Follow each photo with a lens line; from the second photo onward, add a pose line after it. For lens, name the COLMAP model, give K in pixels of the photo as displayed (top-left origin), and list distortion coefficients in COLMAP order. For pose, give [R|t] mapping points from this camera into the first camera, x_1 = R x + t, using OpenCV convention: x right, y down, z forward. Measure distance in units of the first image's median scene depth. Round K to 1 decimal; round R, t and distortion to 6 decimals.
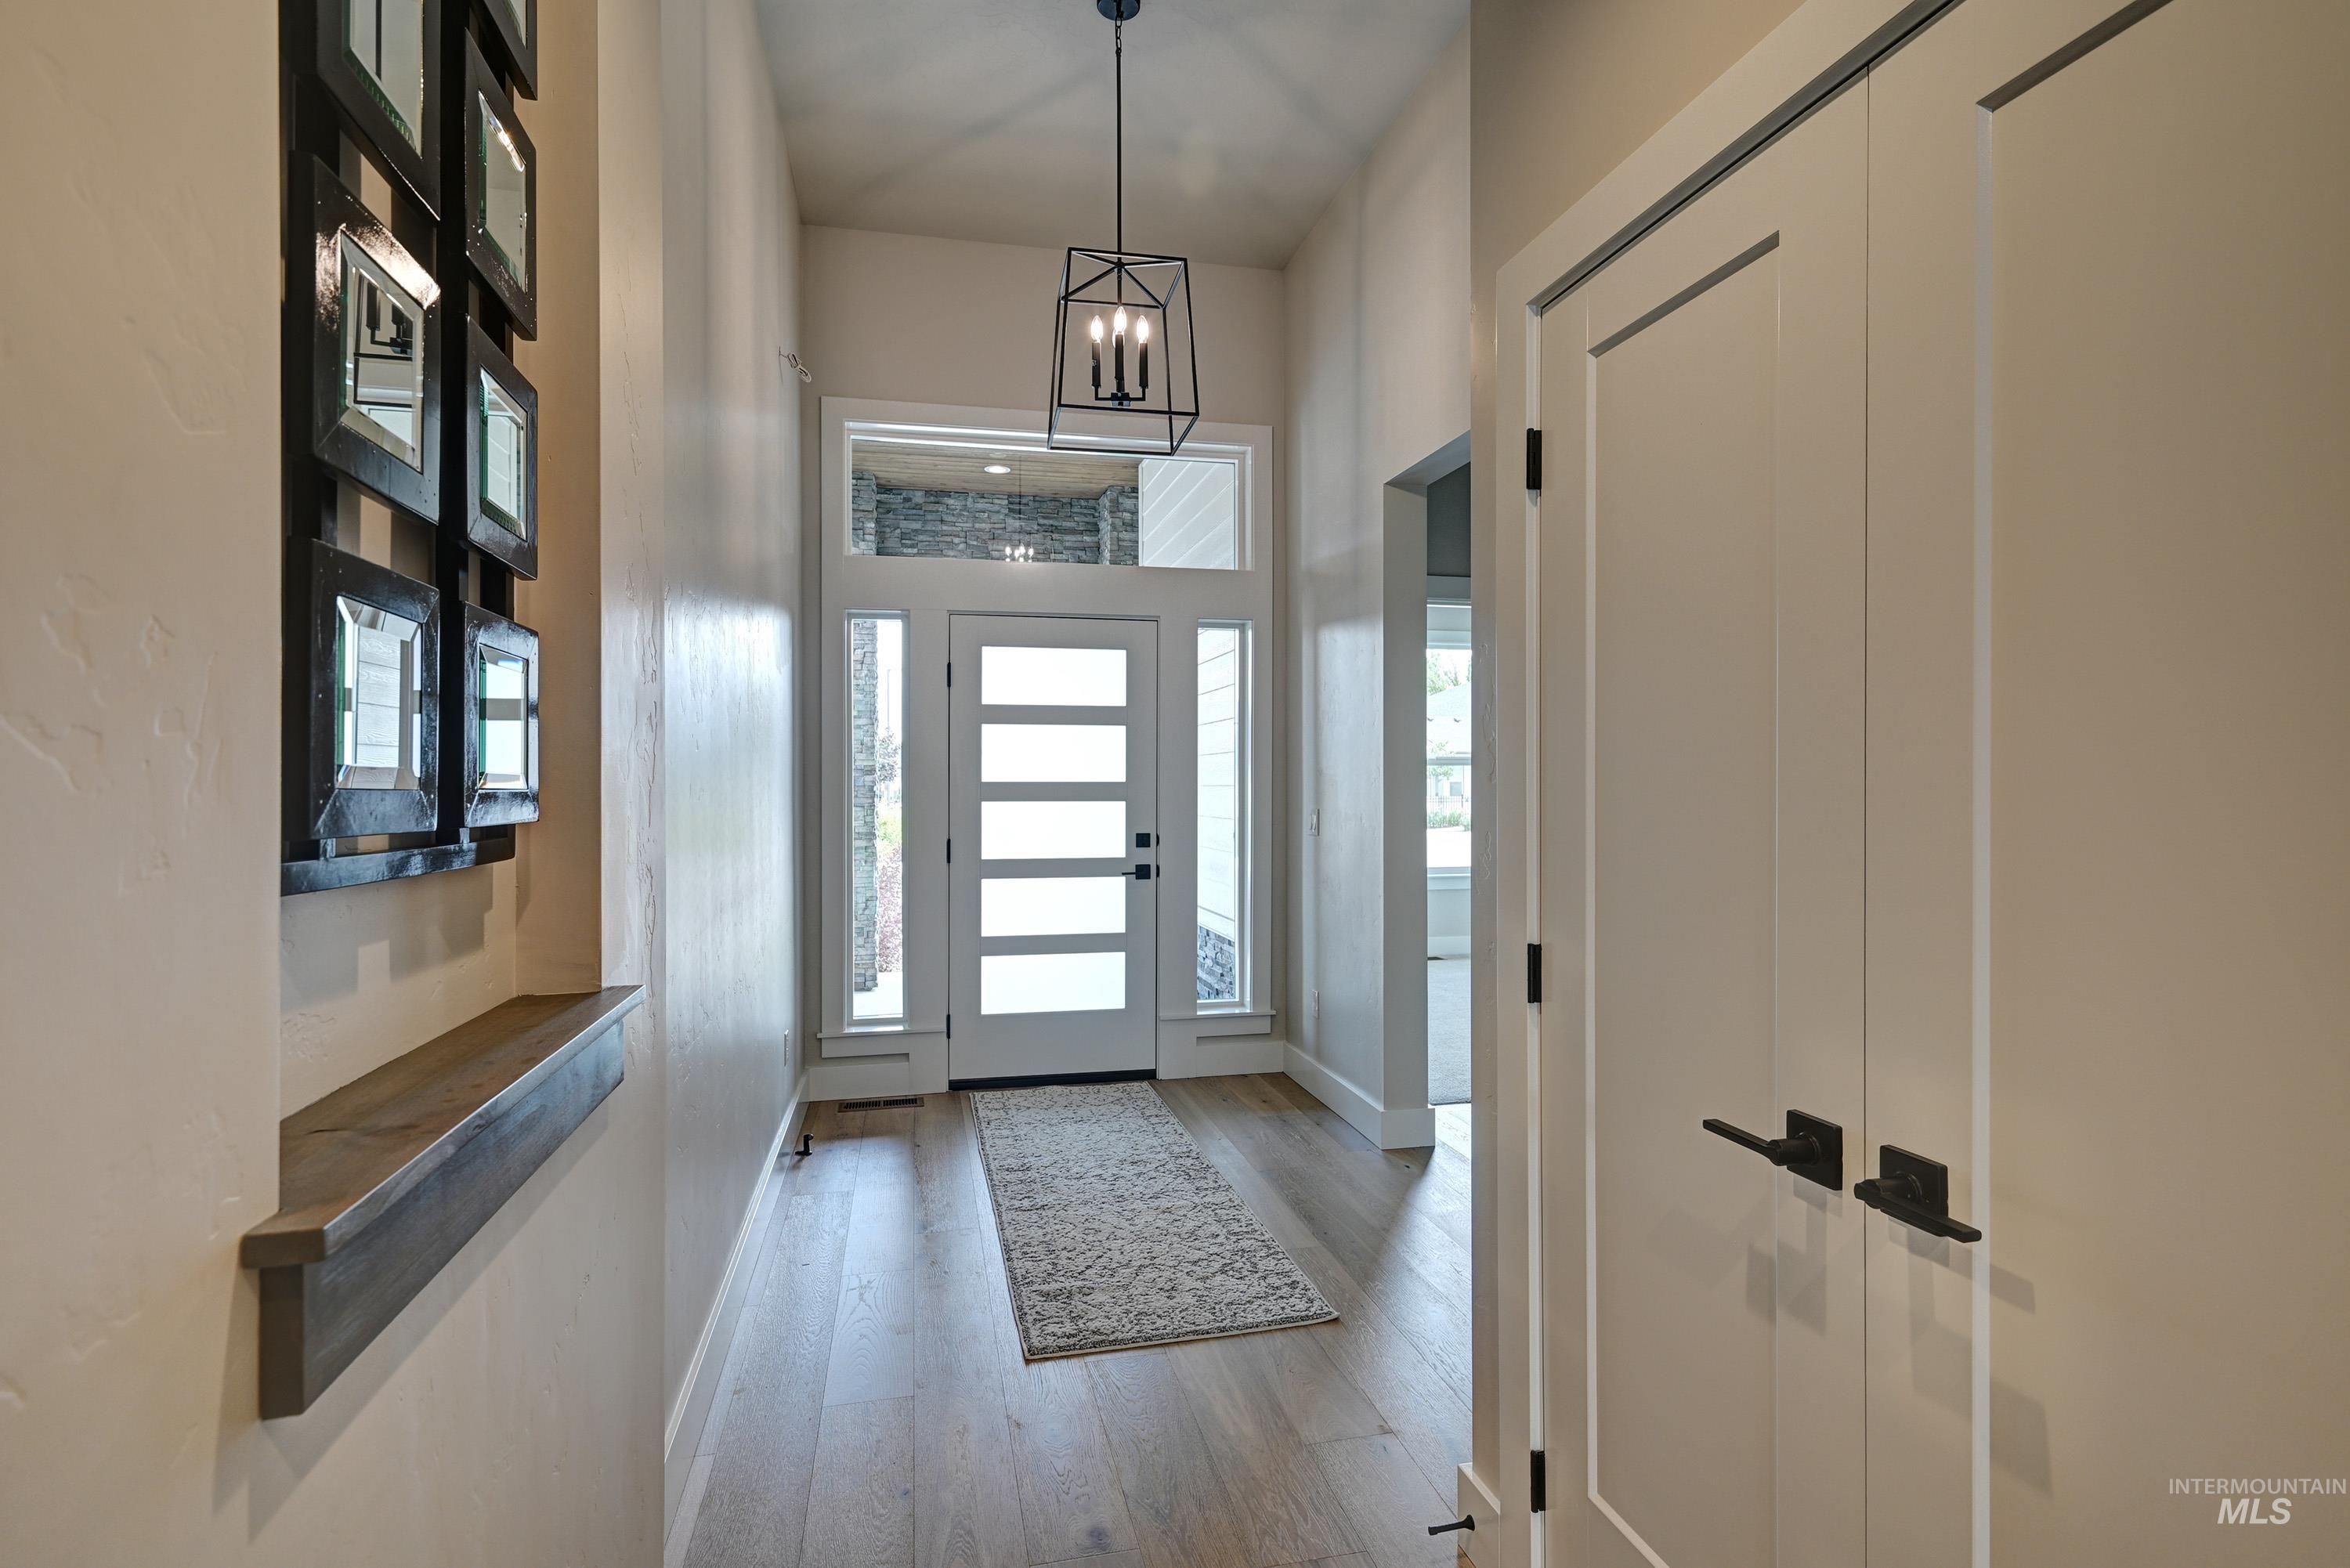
lens RADIAL K [[1135.1, 0, 1169.5], [0, 1135.1, 769.9], [0, 0, 1]] dist [0.005056, -0.005559]
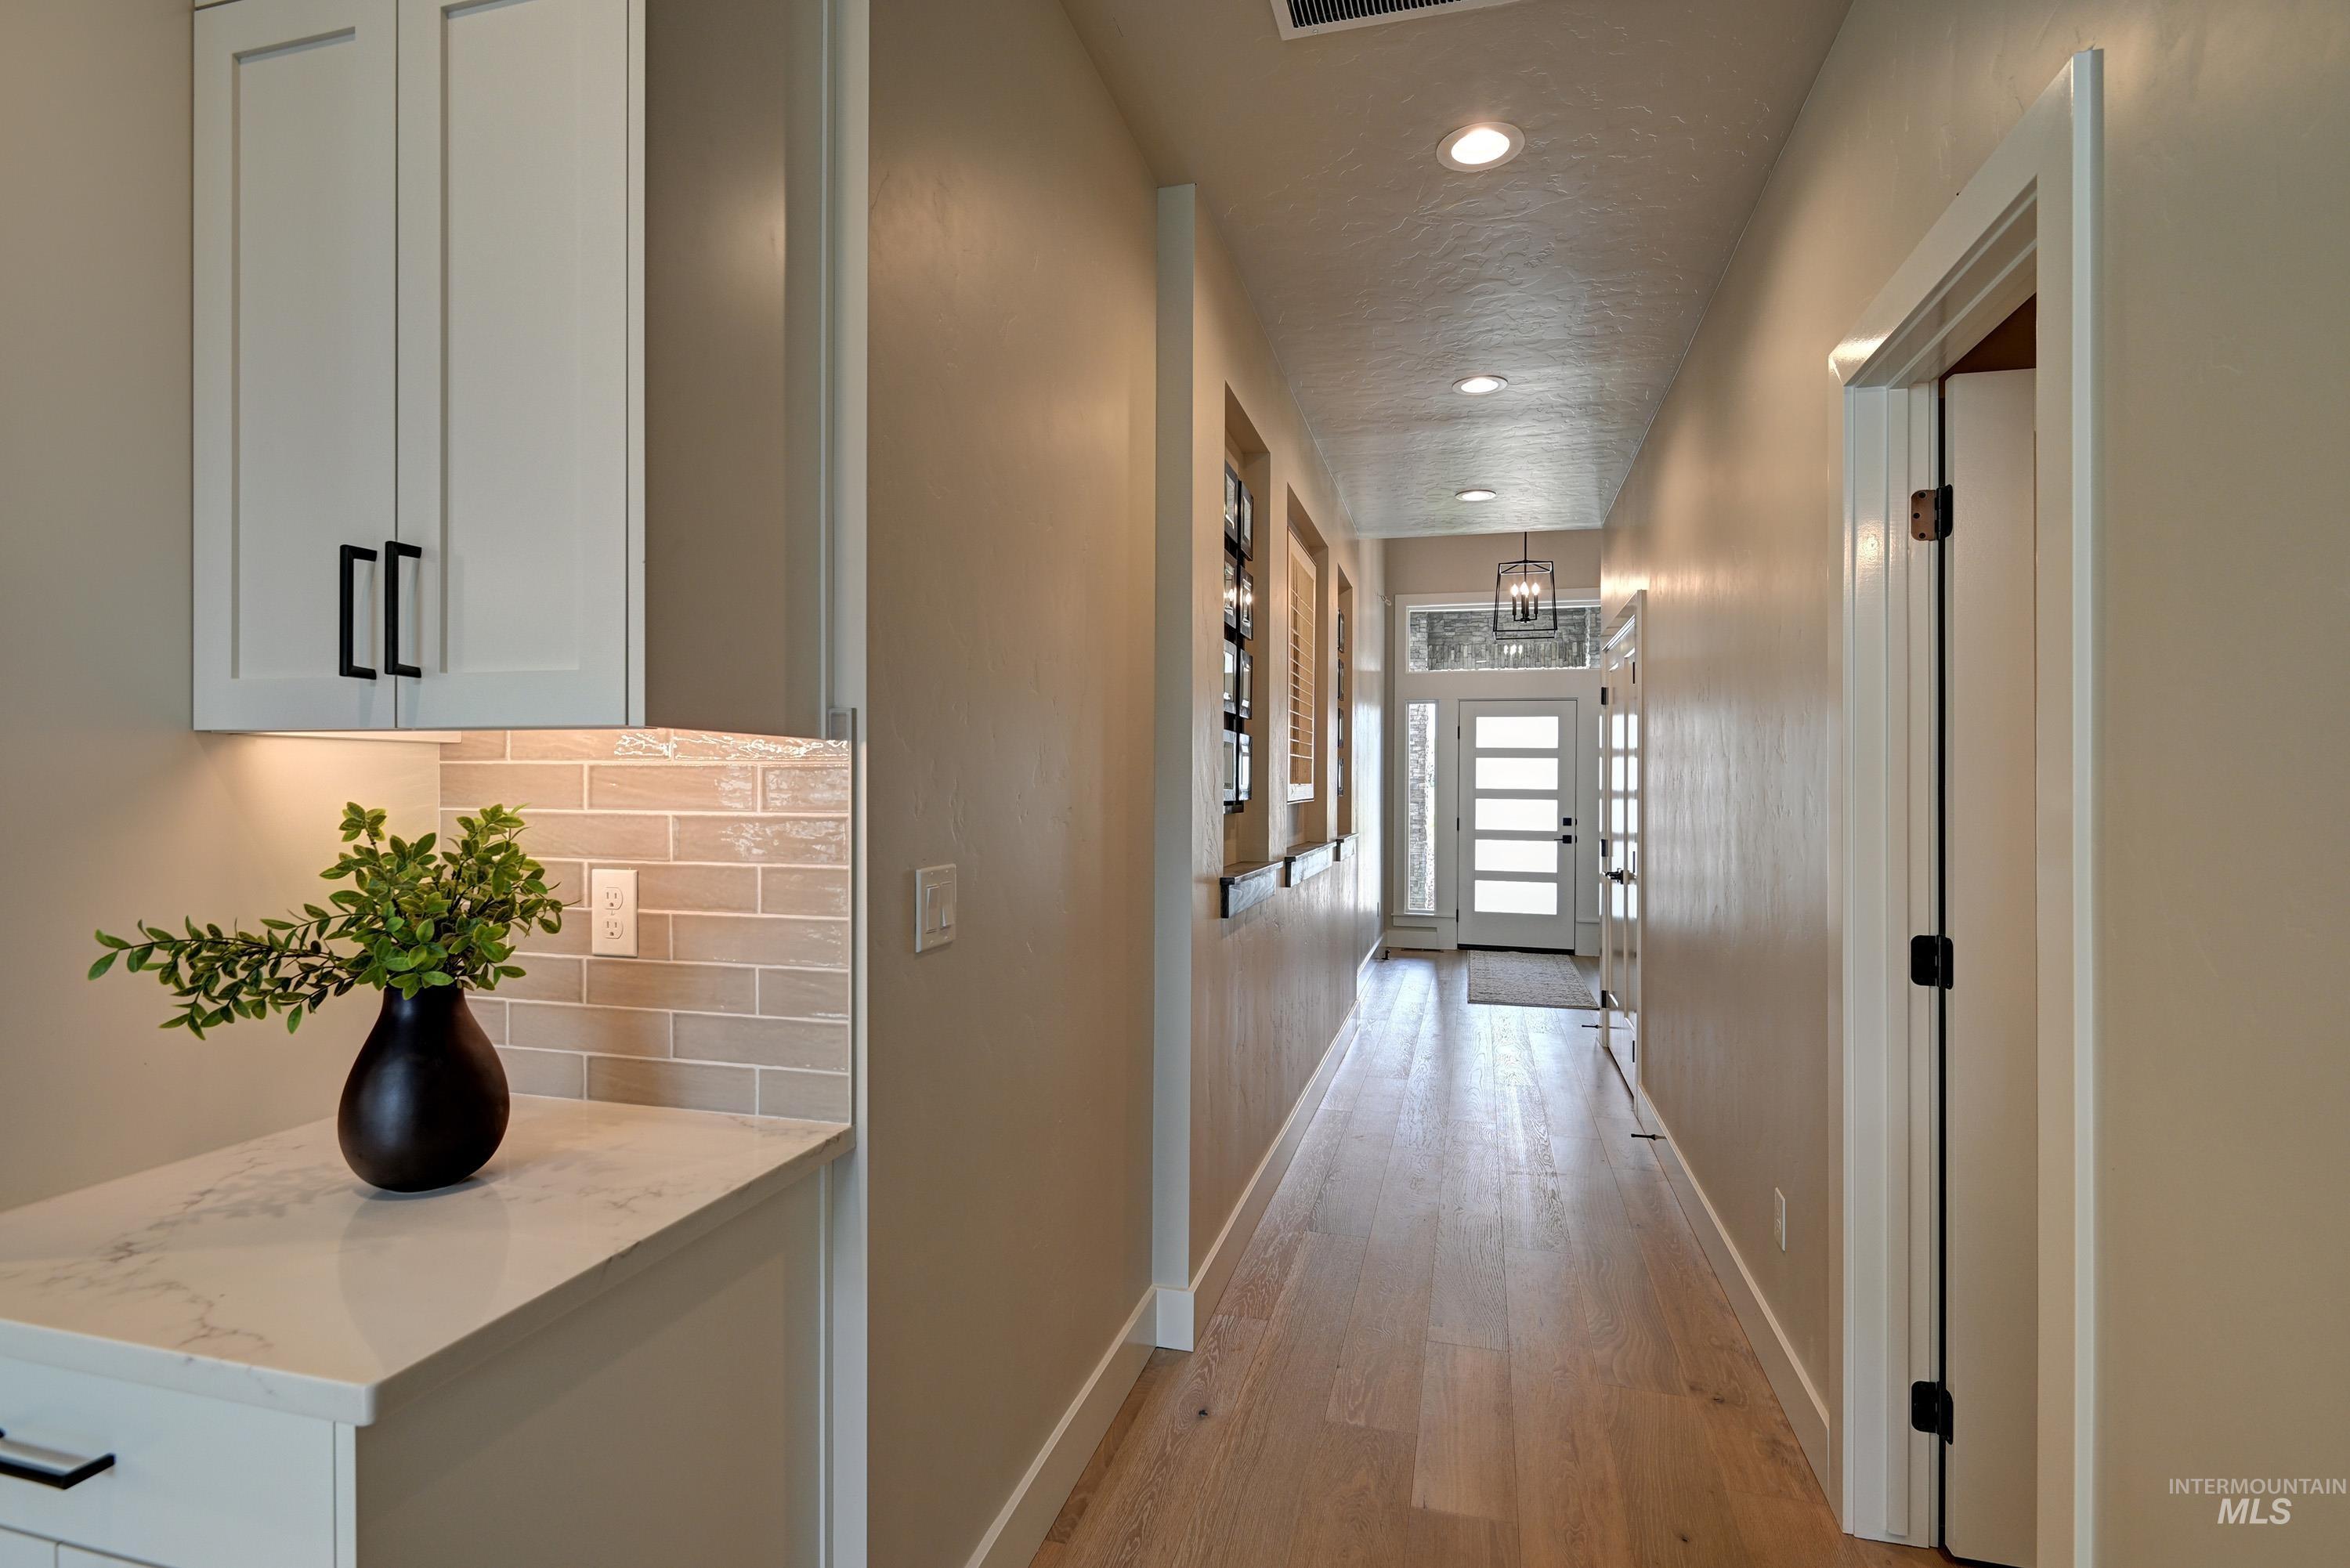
lens RADIAL K [[1135.1, 0, 1174.2], [0, 1135.1, 785.3], [0, 0, 1]] dist [0.005056, -0.005559]
pose [[0.886486, 0.009280, -0.462662, 0.262059], [-0.004769, 0.999929, 0.010919, -0.012939], [0.462730, -0.007473, 0.886468, -0.903183]]
